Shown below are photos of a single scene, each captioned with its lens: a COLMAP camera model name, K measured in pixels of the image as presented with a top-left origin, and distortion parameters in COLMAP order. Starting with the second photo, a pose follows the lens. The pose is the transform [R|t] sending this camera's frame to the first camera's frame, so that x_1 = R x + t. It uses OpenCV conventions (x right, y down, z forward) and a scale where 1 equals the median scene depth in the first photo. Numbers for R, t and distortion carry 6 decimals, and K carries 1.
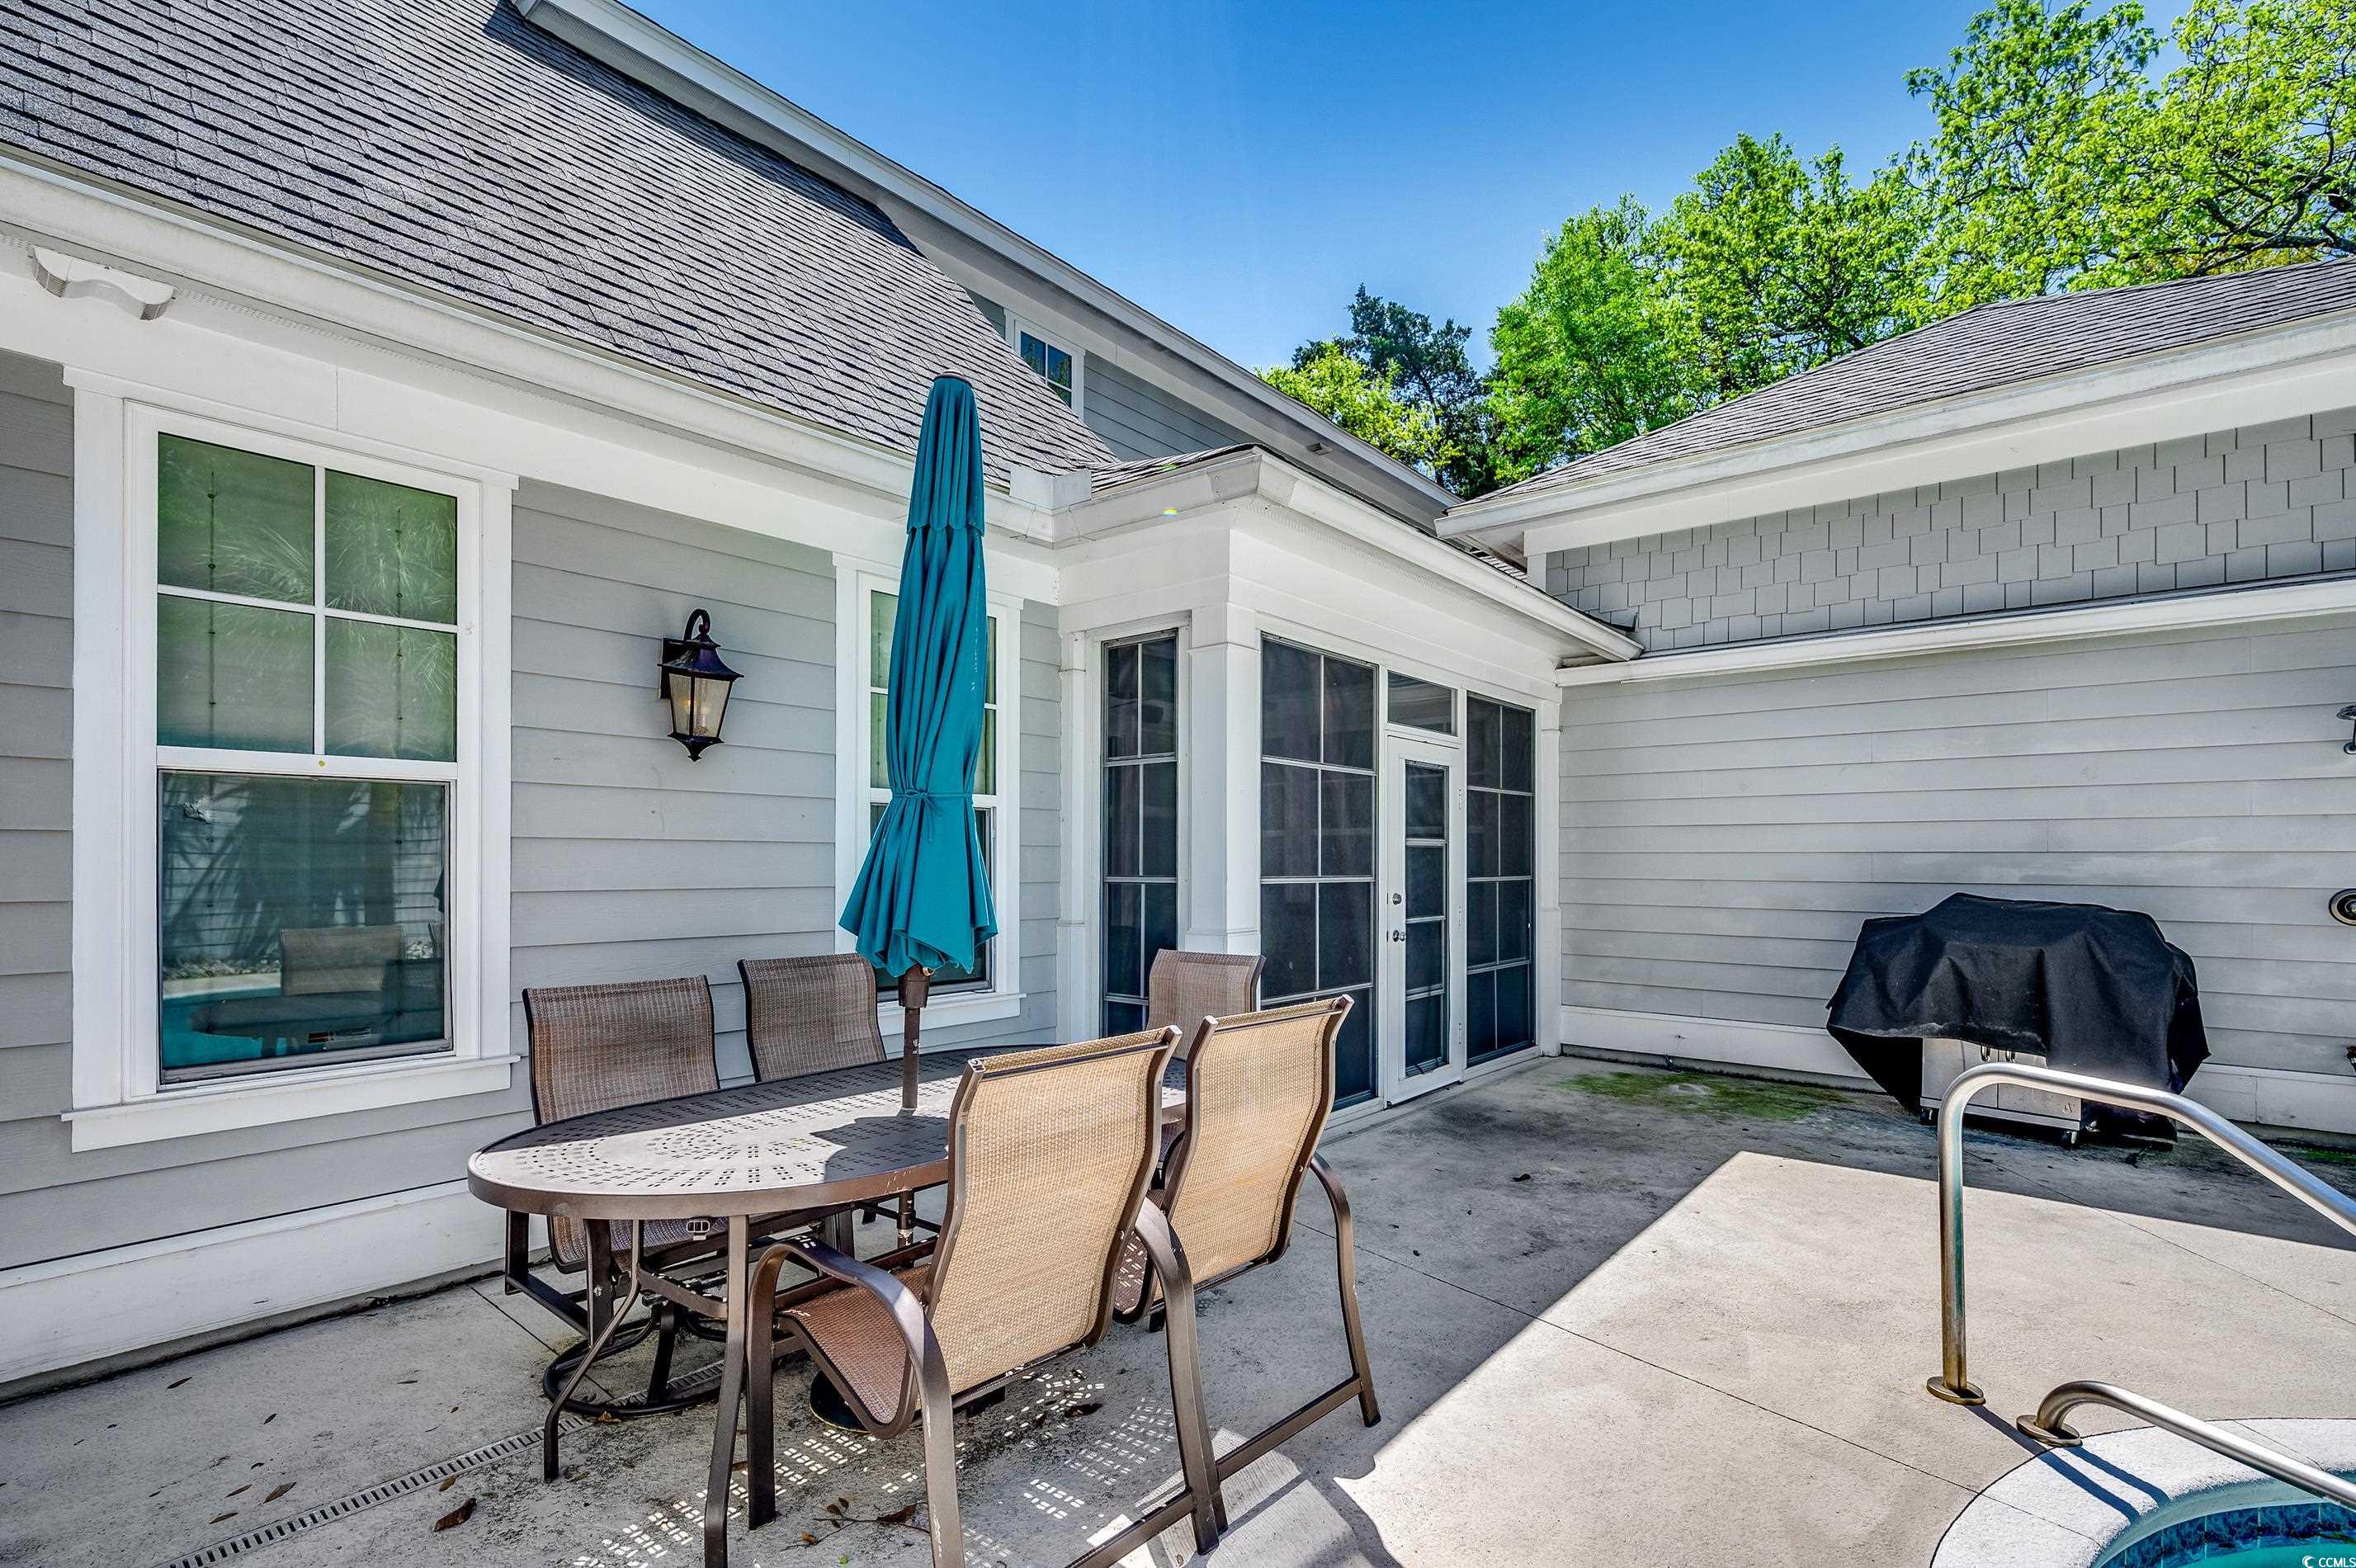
lens RADIAL K [[1081.8, 0, 1178.4], [0, 1081.8, 862.2], [0, 0, 1]] dist [-0.000163, 0.000081]
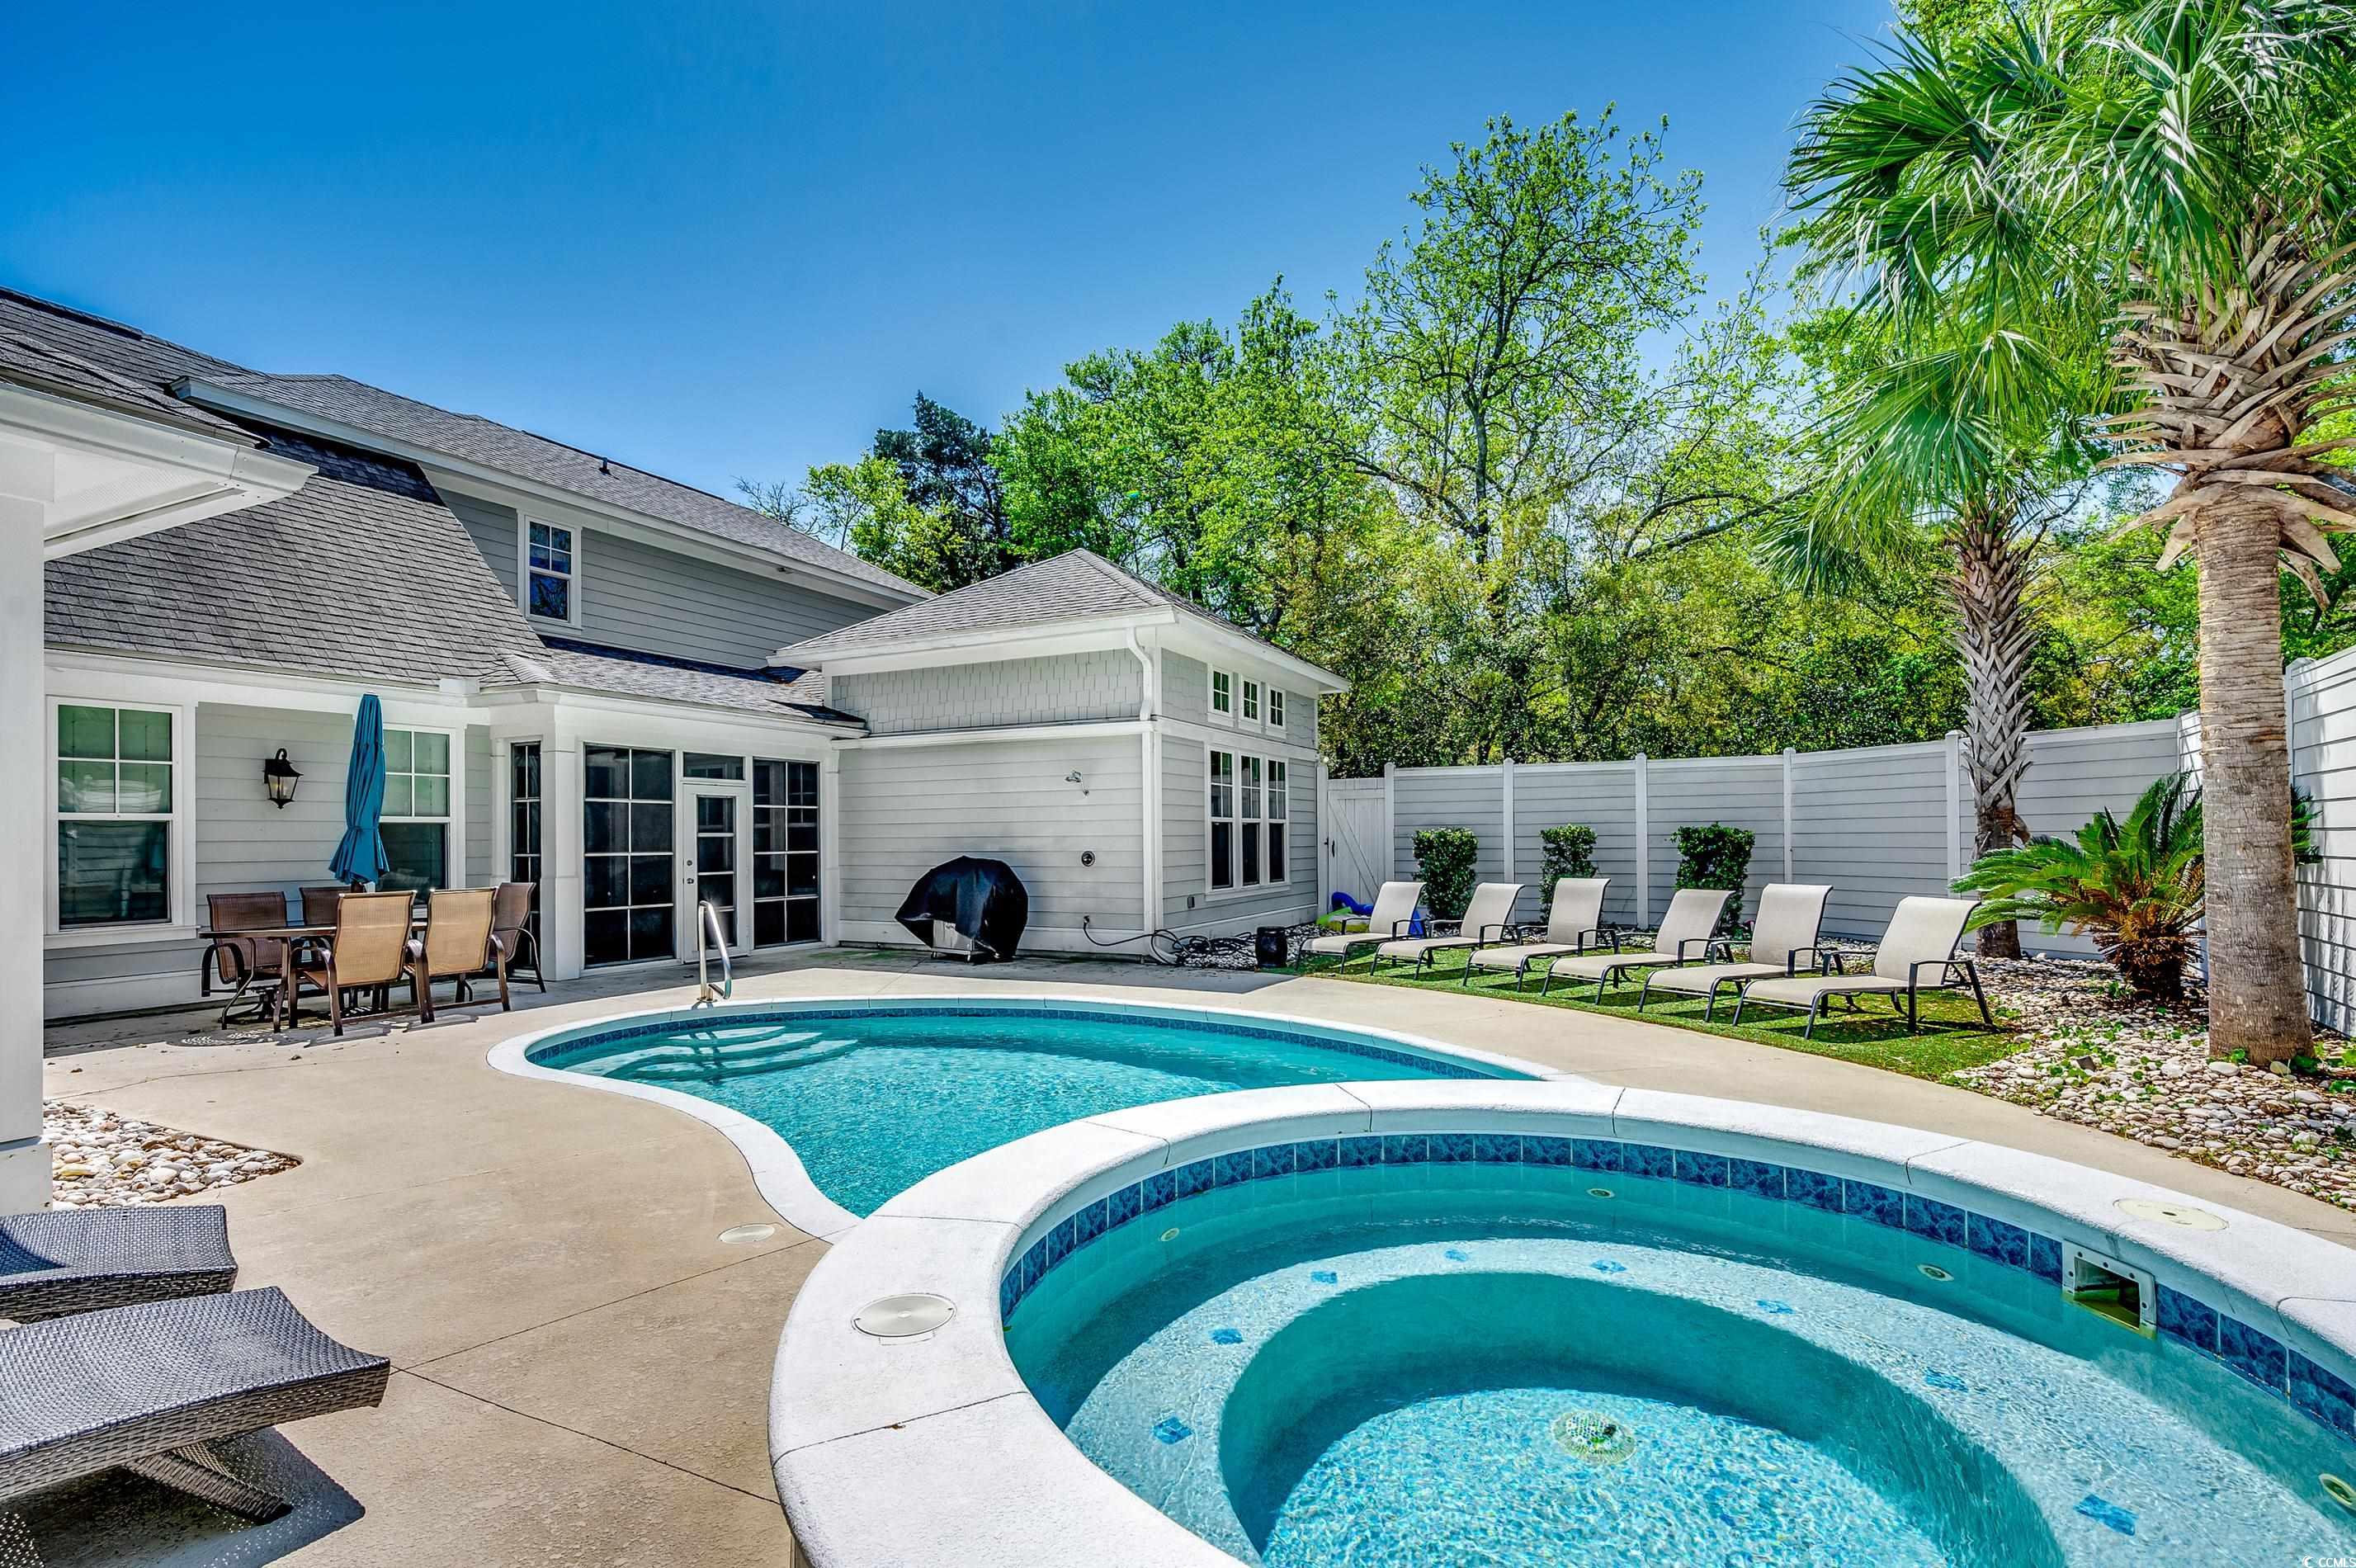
lens RADIAL K [[1076.3, 0, 1181.0], [0, 1076.3, 836.2], [0, 0, 1]] dist [0.000700, 0.000346]
pose [[0.969893, -0.009937, 0.243328, 0.623493], [0.011071, 0.999933, -0.003296, 0.000261], [-0.243279, 0.005891, 0.969938, -1.239307]]
